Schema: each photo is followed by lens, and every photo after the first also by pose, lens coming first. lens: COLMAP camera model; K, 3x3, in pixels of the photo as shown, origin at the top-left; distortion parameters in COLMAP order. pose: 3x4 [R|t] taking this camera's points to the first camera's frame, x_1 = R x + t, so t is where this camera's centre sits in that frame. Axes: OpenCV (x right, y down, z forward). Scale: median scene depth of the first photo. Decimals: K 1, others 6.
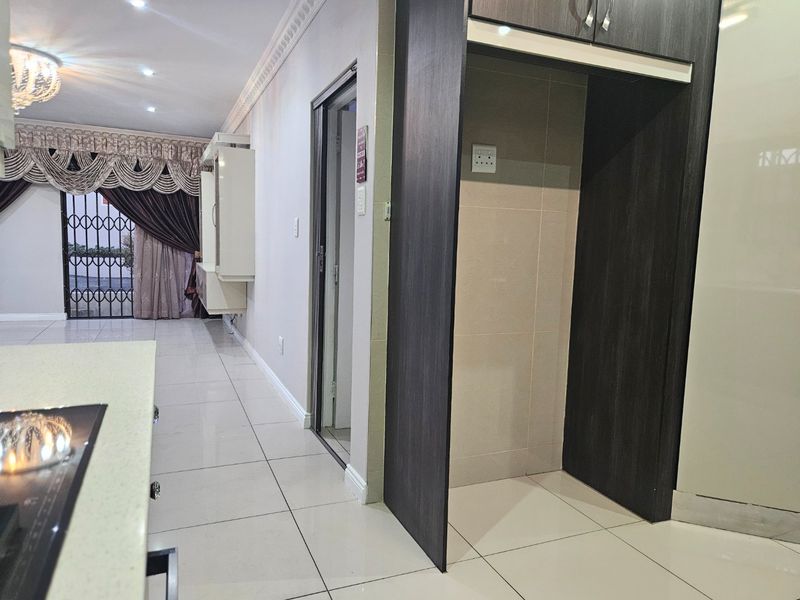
lens RADIAL K [[540.0, 0, 397.4], [0, 540.0, 296.1], [0, 0, 1]] dist [0.060936, -0.043388]
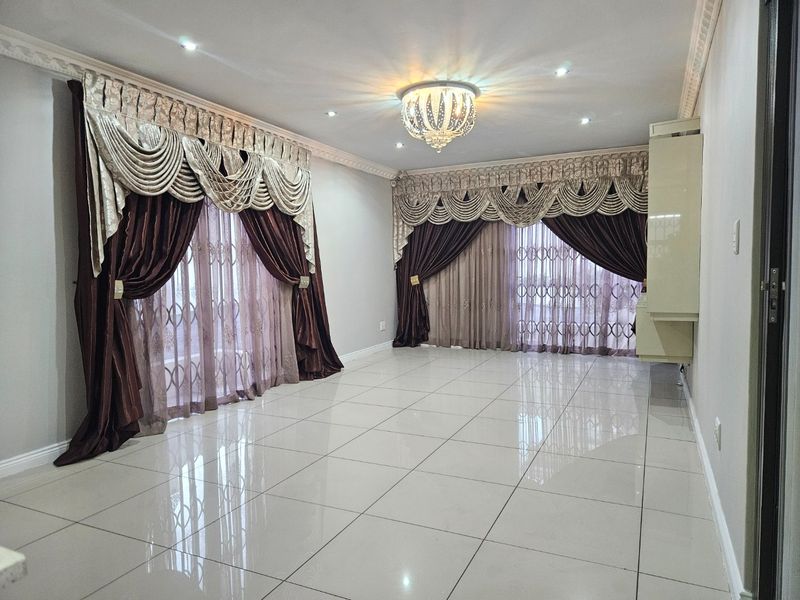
lens RADIAL K [[540.0, 0, 389.5], [0, 540.0, 302.6], [0, 0, 1]] dist [0.060936, -0.043388]
pose [[0.651639, 0.004432, -0.758516, 0.009718], [-0.037183, 0.998967, -0.026107, -0.012026], [0.757617, 0.045216, 0.651131, 0.169746]]
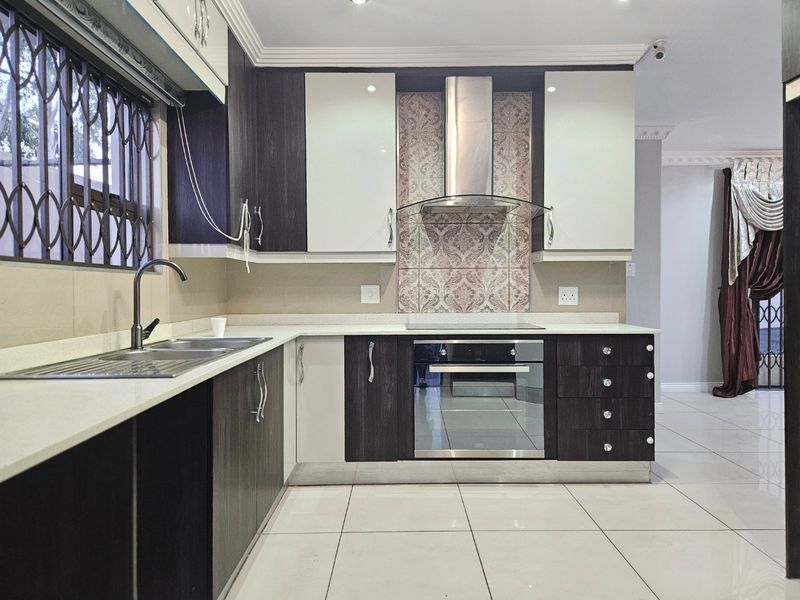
lens RADIAL K [[540.0, 0, 405.9], [0, 540.0, 305.0], [0, 0, 1]] dist [0.060936, -0.043388]
pose [[-0.385042, -0.001839, -0.922897, 0.374123], [-0.098796, 0.994334, 0.039238, 0.005714], [0.917596, 0.106287, -0.383042, 0.163577]]
